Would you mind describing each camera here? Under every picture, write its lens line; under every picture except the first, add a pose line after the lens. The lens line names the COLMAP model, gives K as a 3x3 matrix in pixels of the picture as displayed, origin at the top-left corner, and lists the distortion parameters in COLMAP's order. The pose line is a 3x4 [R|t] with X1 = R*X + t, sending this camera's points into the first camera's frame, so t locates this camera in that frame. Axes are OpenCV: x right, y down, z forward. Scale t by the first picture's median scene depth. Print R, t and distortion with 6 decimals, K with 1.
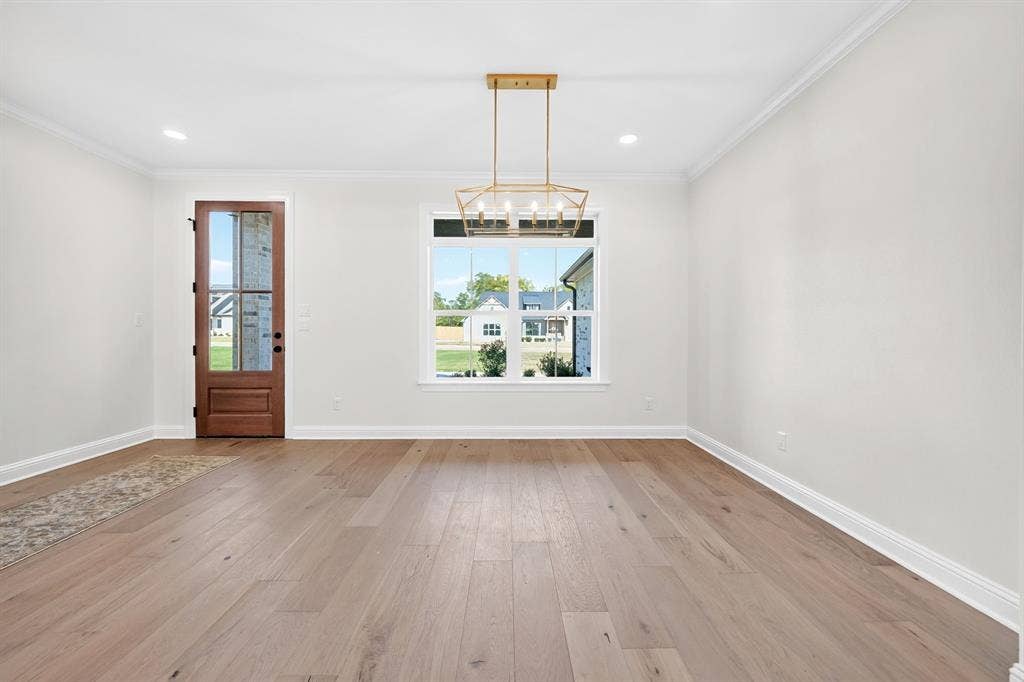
lens RADIAL K [[399.2, 0, 513.2], [0, 399.2, 336.9], [0, 0, 1]] dist [-0.001477, 0.000315]
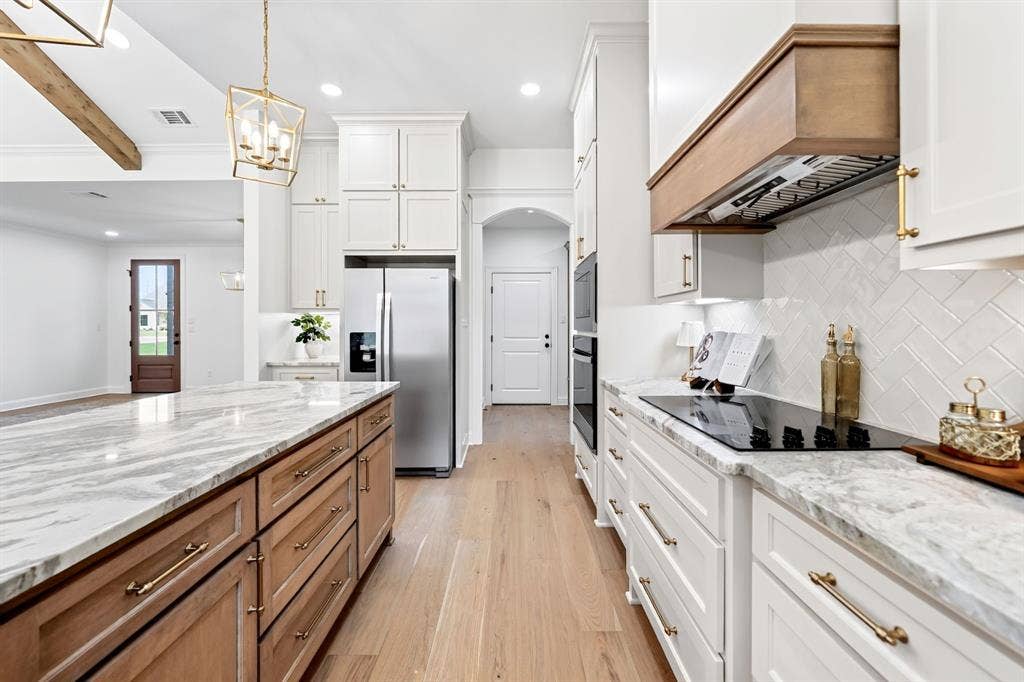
lens RADIAL K [[401.1, 0, 508.9], [0, 401.1, 325.9], [0, 0, 1]] dist [-0.001705, -0.000077]
pose [[0.999674, -0.006634, -0.024675, 0.927647], [0.006377, 0.999925, -0.010503, -0.015525], [0.024742, 0.010342, 0.999640, -0.740448]]
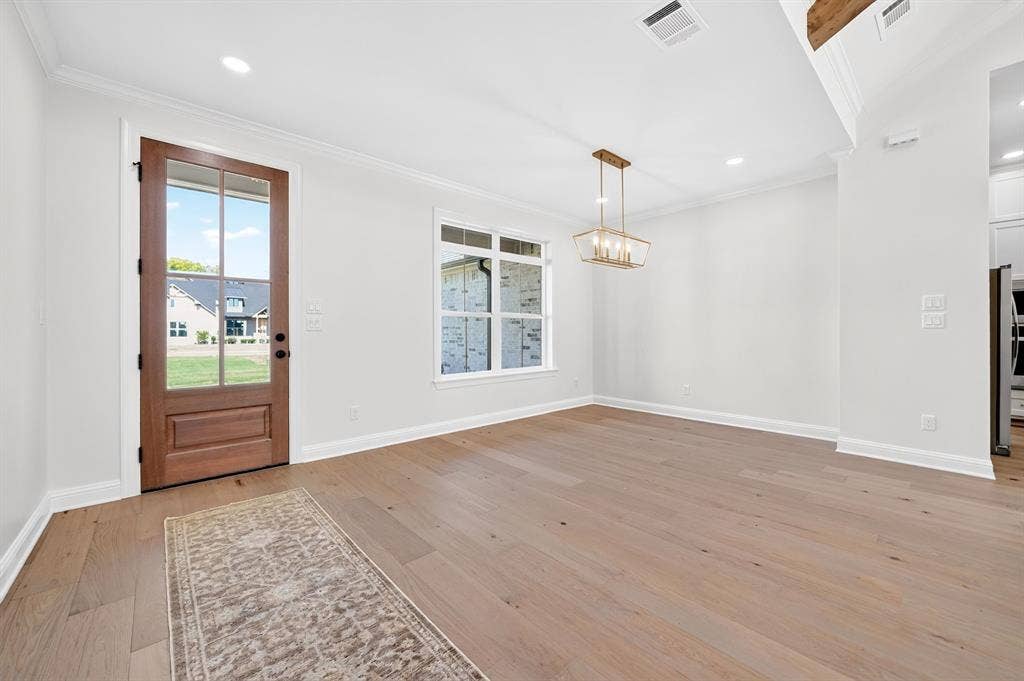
lens RADIAL K [[394.8, 0, 511.9], [0, 394.8, 332.6], [0, 0, 1]] dist [-0.002649, -0.000147]
pose [[0.754195, -0.006695, 0.656617, -0.758642], [0.012476, 0.999914, -0.004135, -0.004022], [-0.656532, 0.011311, 0.754213, 0.100277]]
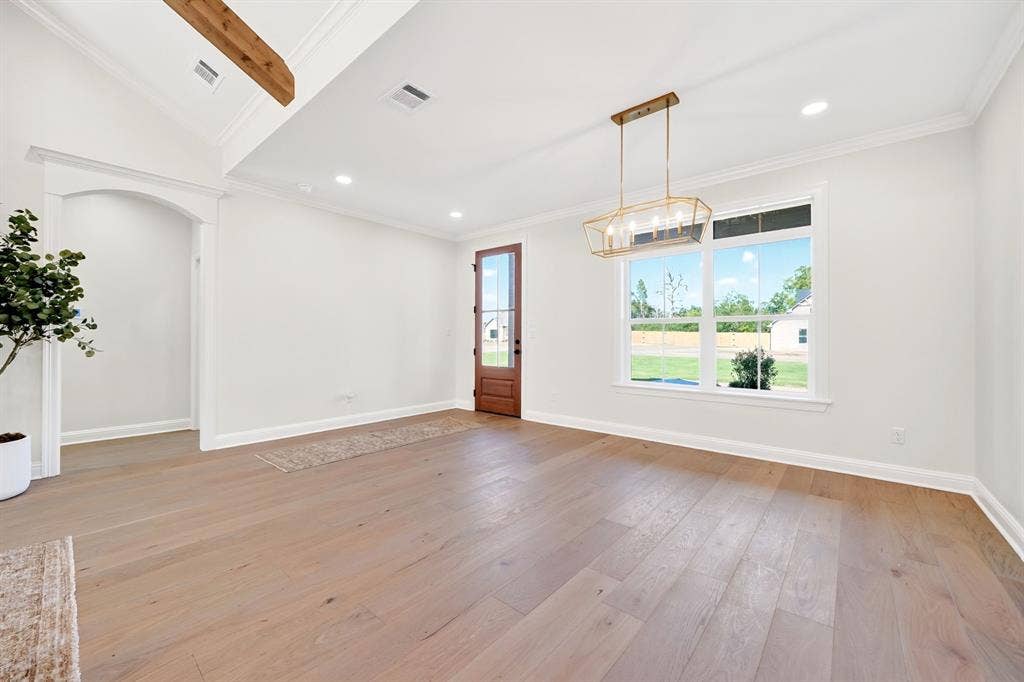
lens RADIAL K [[399.2, 0, 513.2], [0, 399.2, 336.9], [0, 0, 1]] dist [-0.001477, 0.000315]
pose [[0.752865, -0.005892, -0.658149, 0.293014], [-0.006178, 0.999853, -0.016019, 0.001424], [0.658146, 0.016126, 0.752717, -0.030797]]
